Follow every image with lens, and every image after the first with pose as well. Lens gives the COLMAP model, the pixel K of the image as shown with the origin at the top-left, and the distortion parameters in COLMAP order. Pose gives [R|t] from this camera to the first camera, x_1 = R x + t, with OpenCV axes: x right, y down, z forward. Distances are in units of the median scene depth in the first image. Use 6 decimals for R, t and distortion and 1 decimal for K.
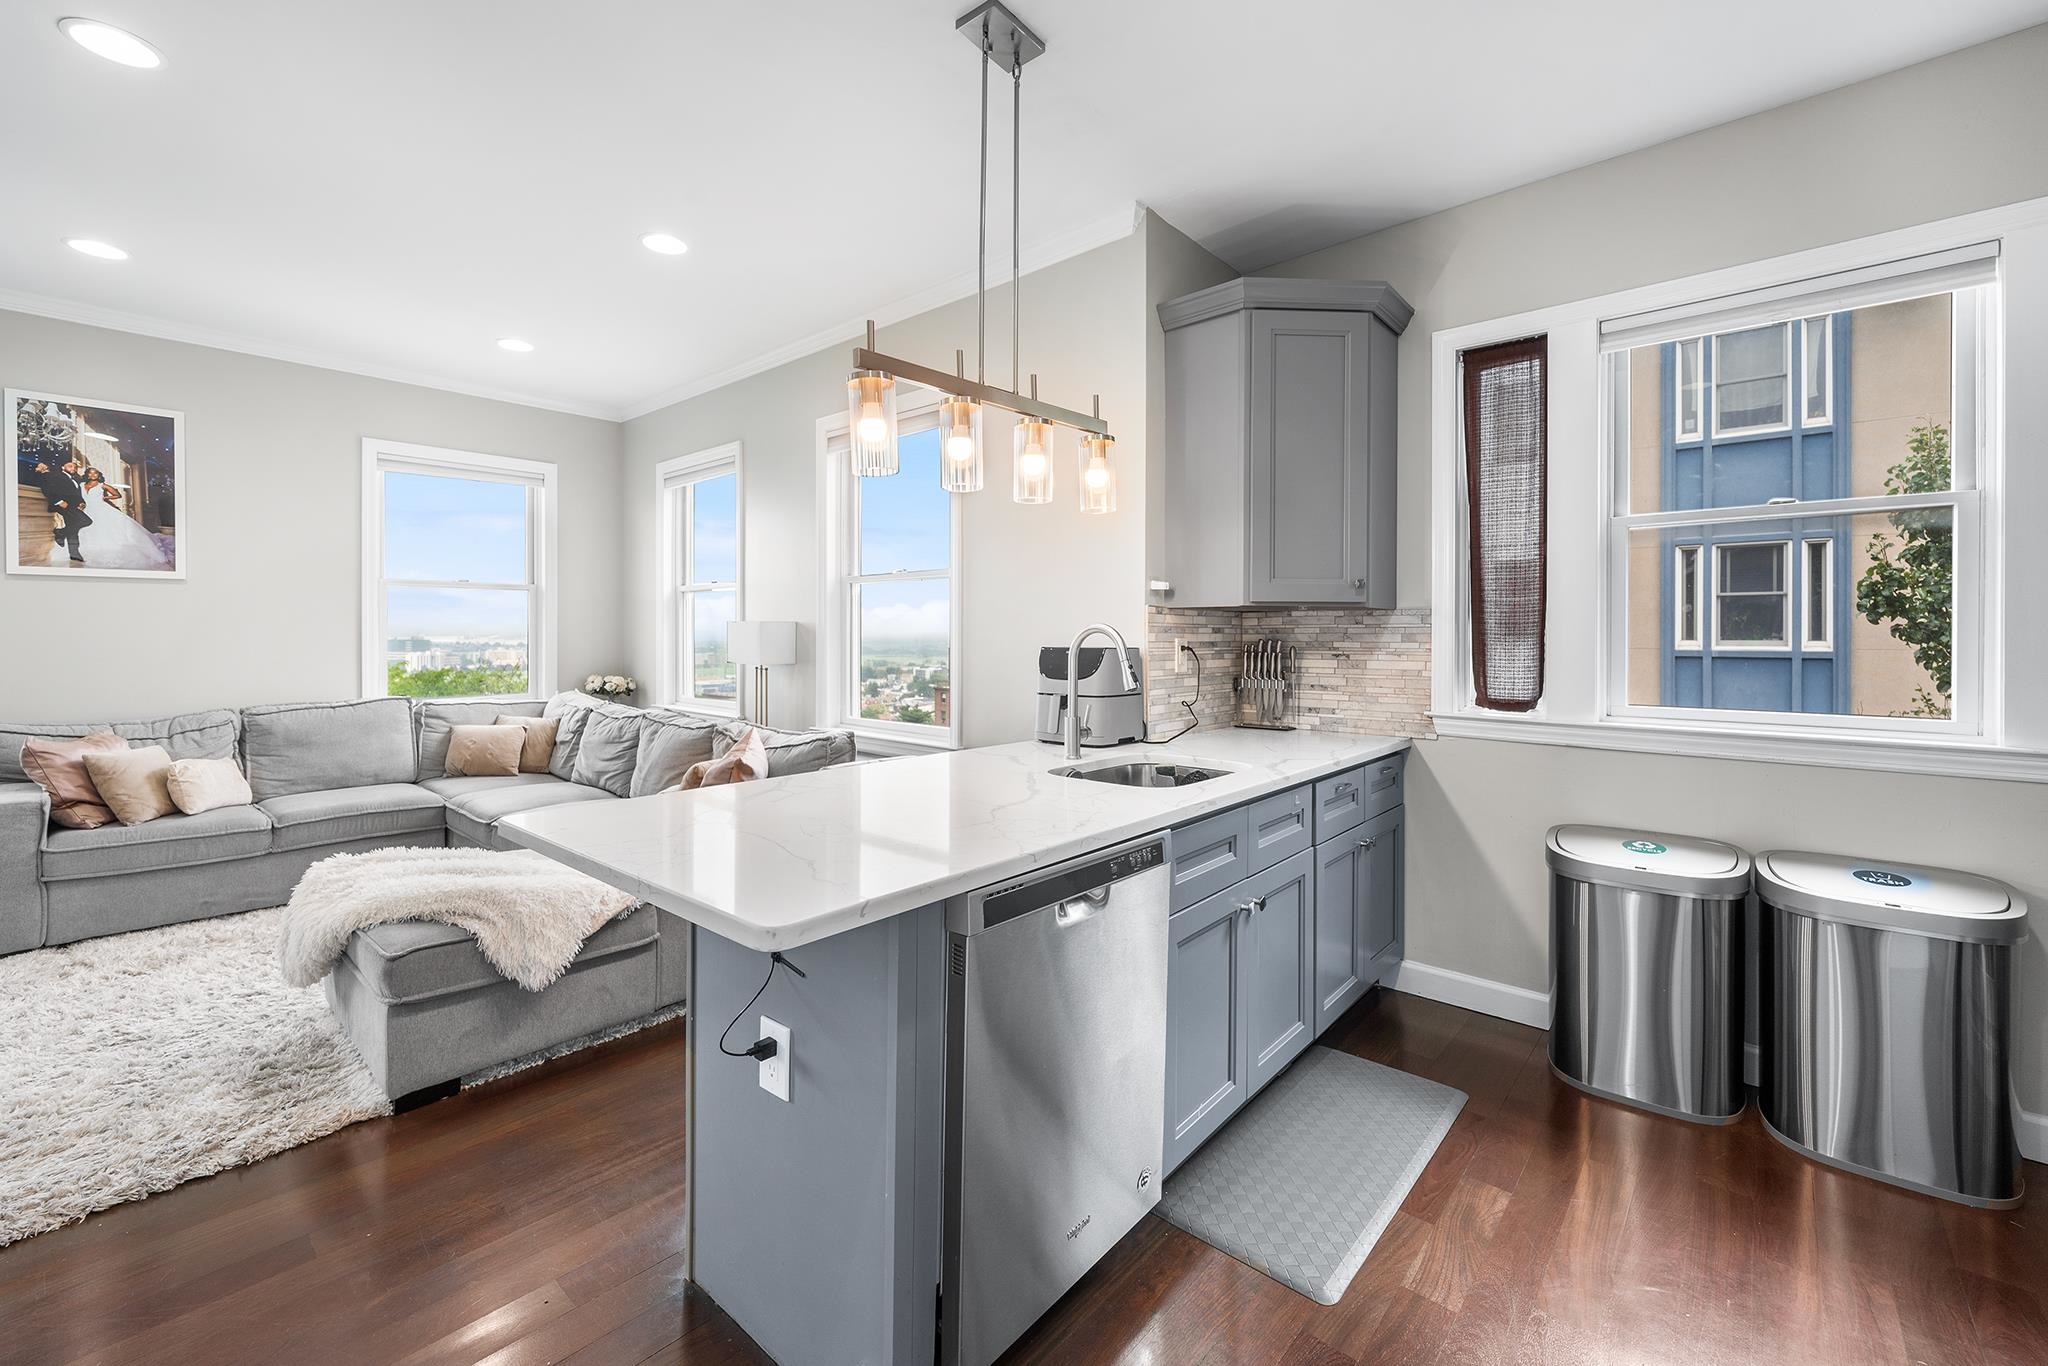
lens RADIAL K [[828.9, 0, 1010.5], [0, 828.9, 637.2], [0, 0, 1]] dist [-0.002234, -0.001080]
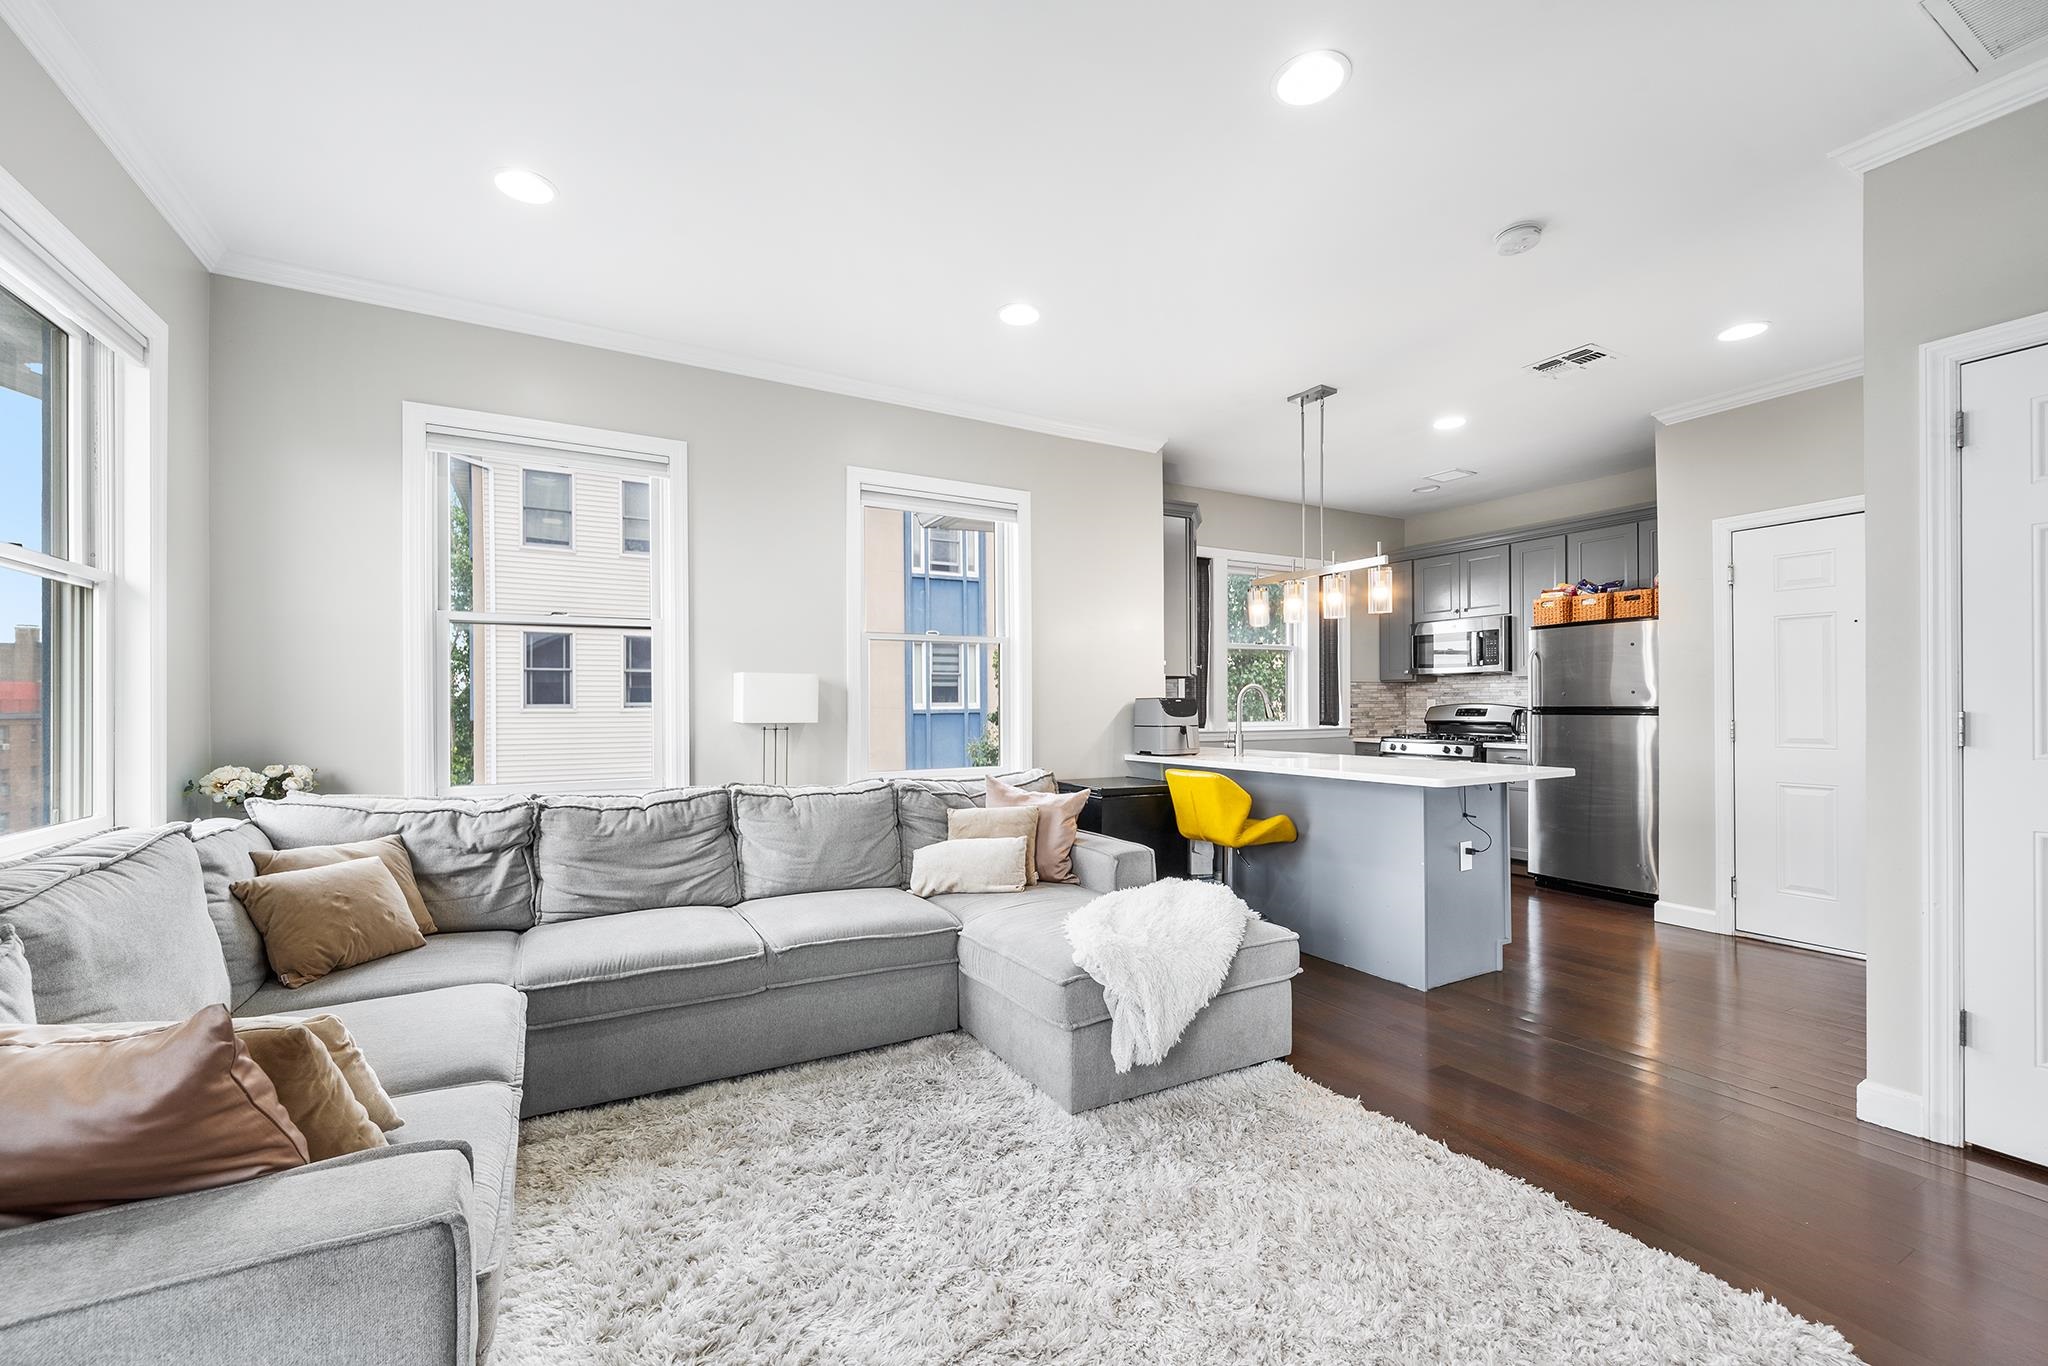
lens RADIAL K [[828.9, 0, 1003.7], [0, 828.9, 698.9], [0, 0, 1]] dist [-0.002234, -0.001080]
pose [[0.338017, 0.001838, 0.941138, -1.527322], [0.006732, 0.999968, -0.004371, 0.018276], [-0.941116, 0.007813, 0.337994, 0.715675]]
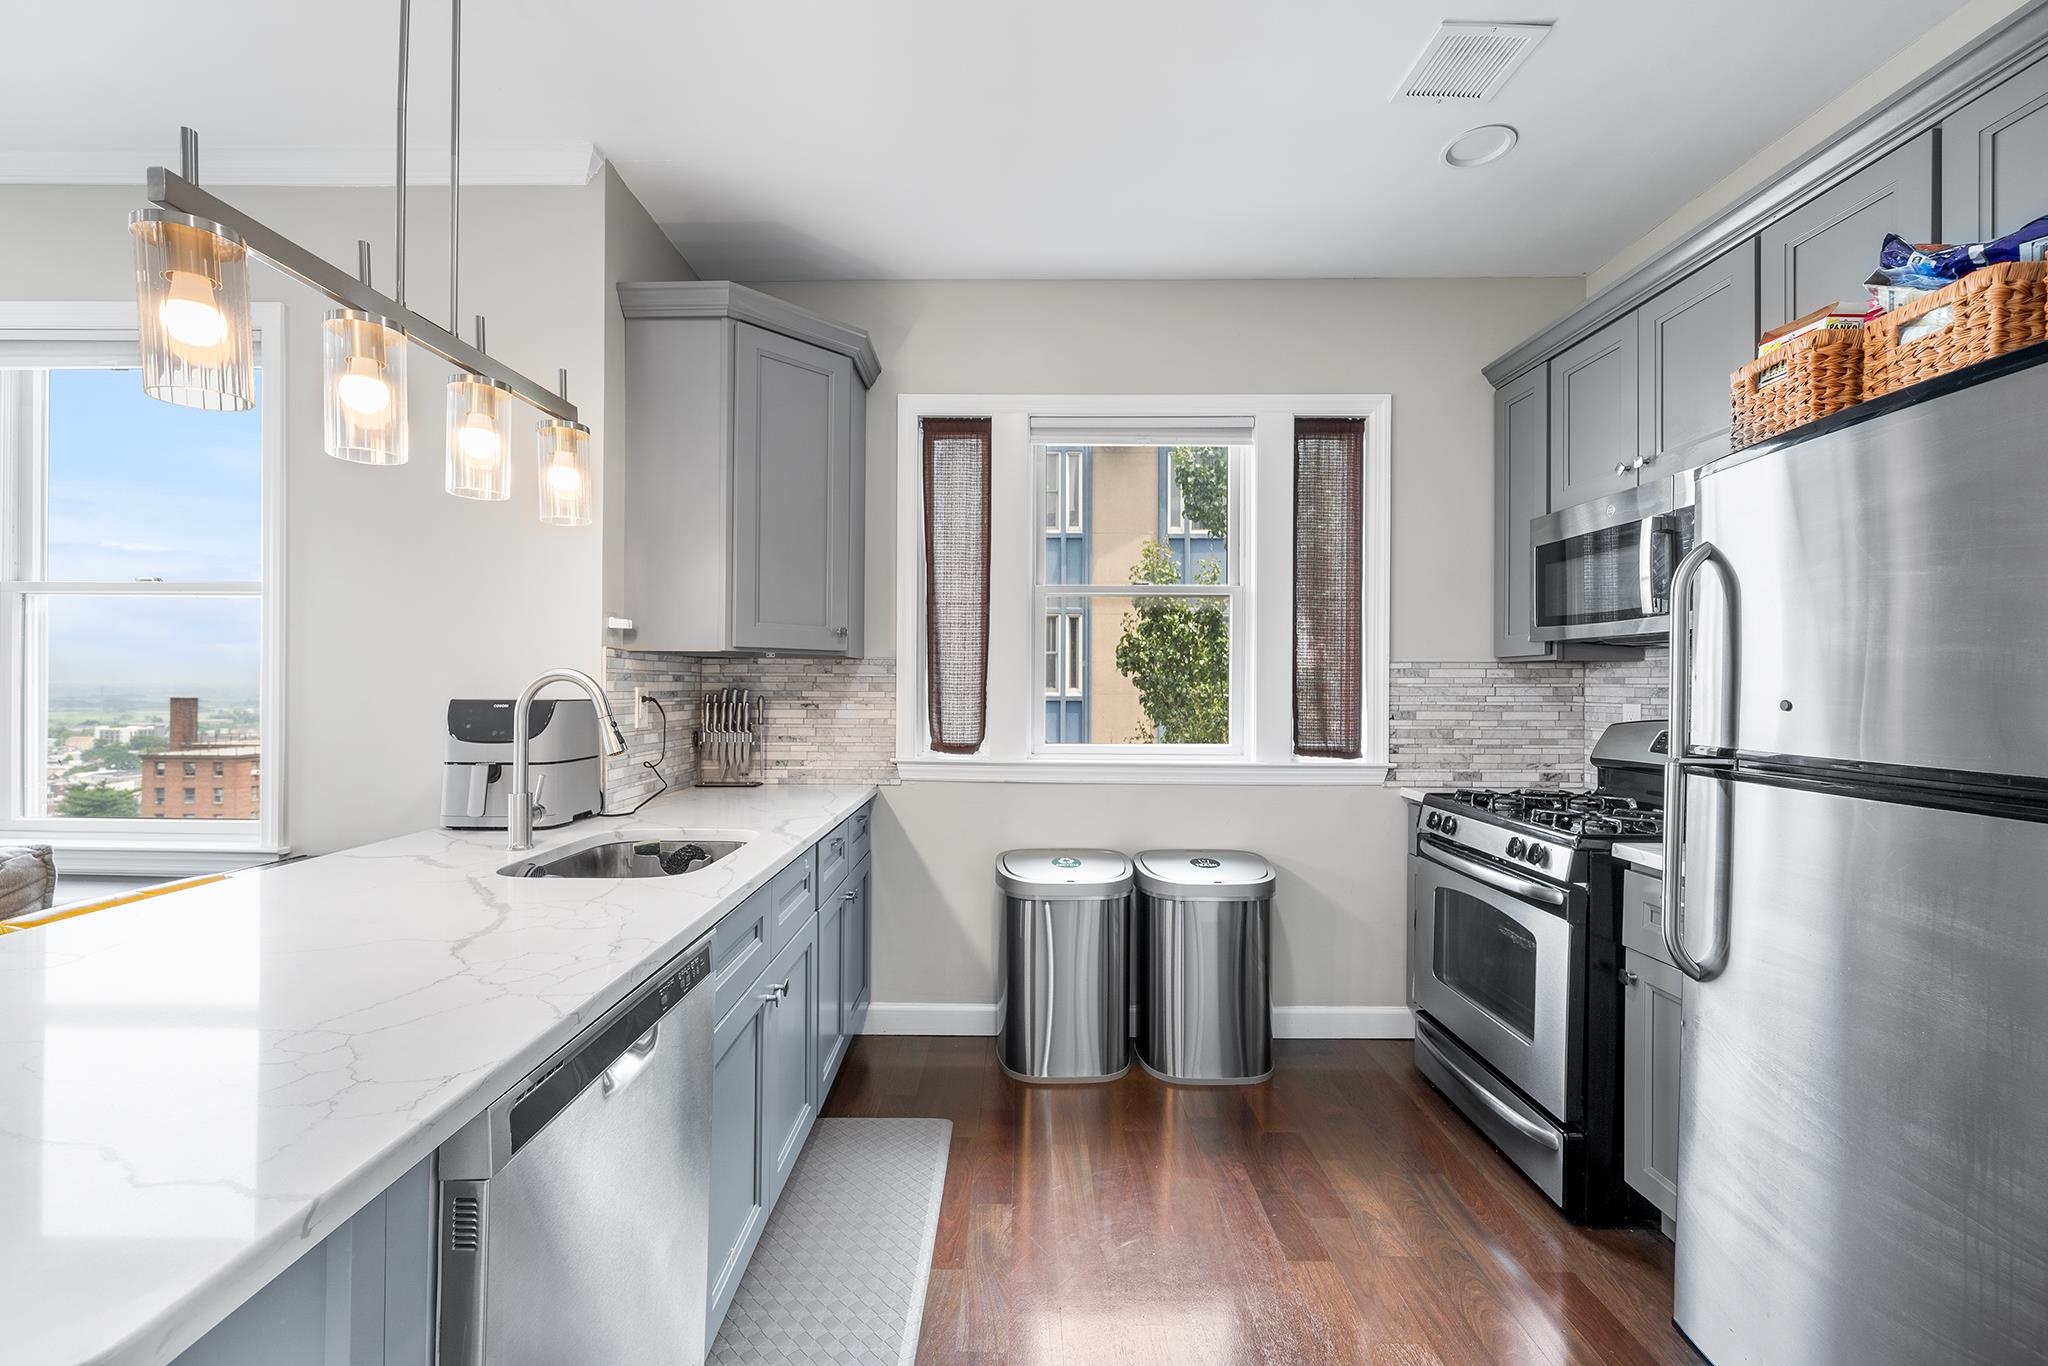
lens RADIAL K [[828.9, 0, 1007.7], [0, 828.9, 684.7], [0, 0, 1]] dist [-0.002234, -0.001080]
pose [[0.754744, 0.002872, 0.656013, -0.068997], [-0.003279, 0.999994, -0.000605, -0.002127], [-0.656012, -0.001695, 0.754749, 0.123633]]
